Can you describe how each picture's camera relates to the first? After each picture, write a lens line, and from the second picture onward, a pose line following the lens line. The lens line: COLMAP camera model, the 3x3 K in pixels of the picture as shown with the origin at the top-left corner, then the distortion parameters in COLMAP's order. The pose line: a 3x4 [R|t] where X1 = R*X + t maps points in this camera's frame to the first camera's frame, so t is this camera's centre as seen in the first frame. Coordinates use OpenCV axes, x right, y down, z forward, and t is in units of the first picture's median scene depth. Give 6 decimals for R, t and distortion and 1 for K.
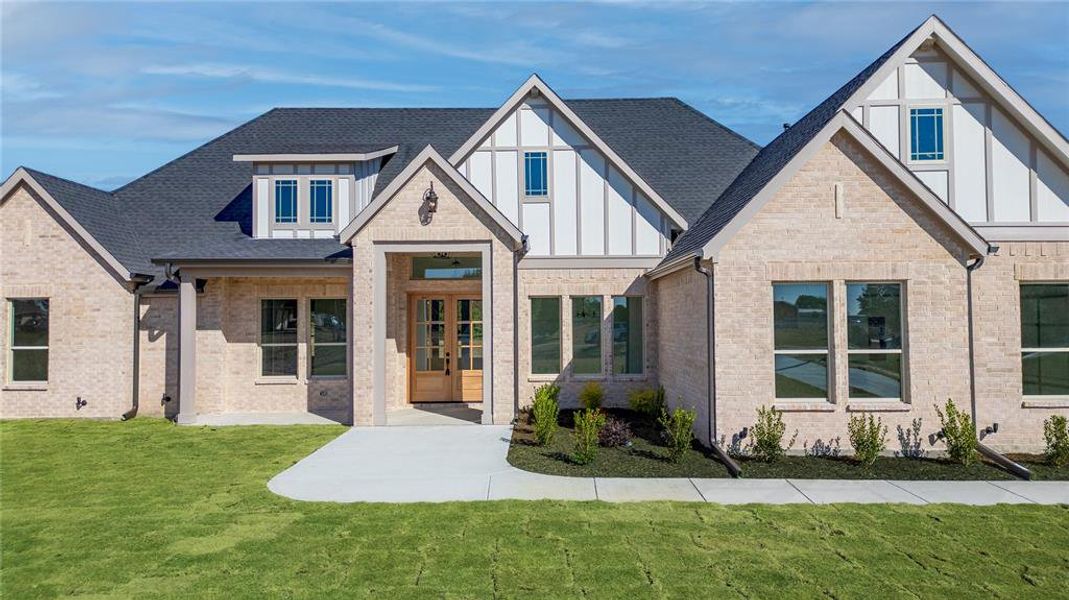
lens RADIAL K [[719.3, 0, 534.6], [0, 719.3, 305.8], [0, 0, 1]] dist [0.036525, -0.010029]
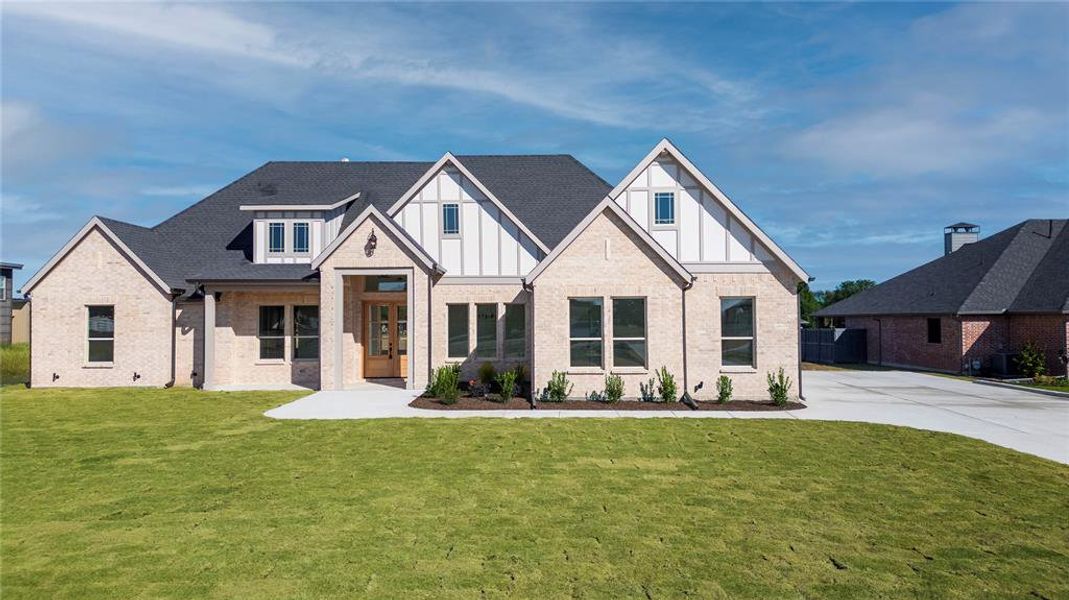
lens RADIAL K [[719.3, 0, 536.5], [0, 719.3, 303.4], [0, 0, 1]] dist [0.036525, -0.010029]
pose [[0.999973, 0.000519, 0.007375, 0.174318], [-0.000490, 0.999992, -0.003920, -0.008846], [-0.007377, 0.003917, 0.999965, -0.473108]]
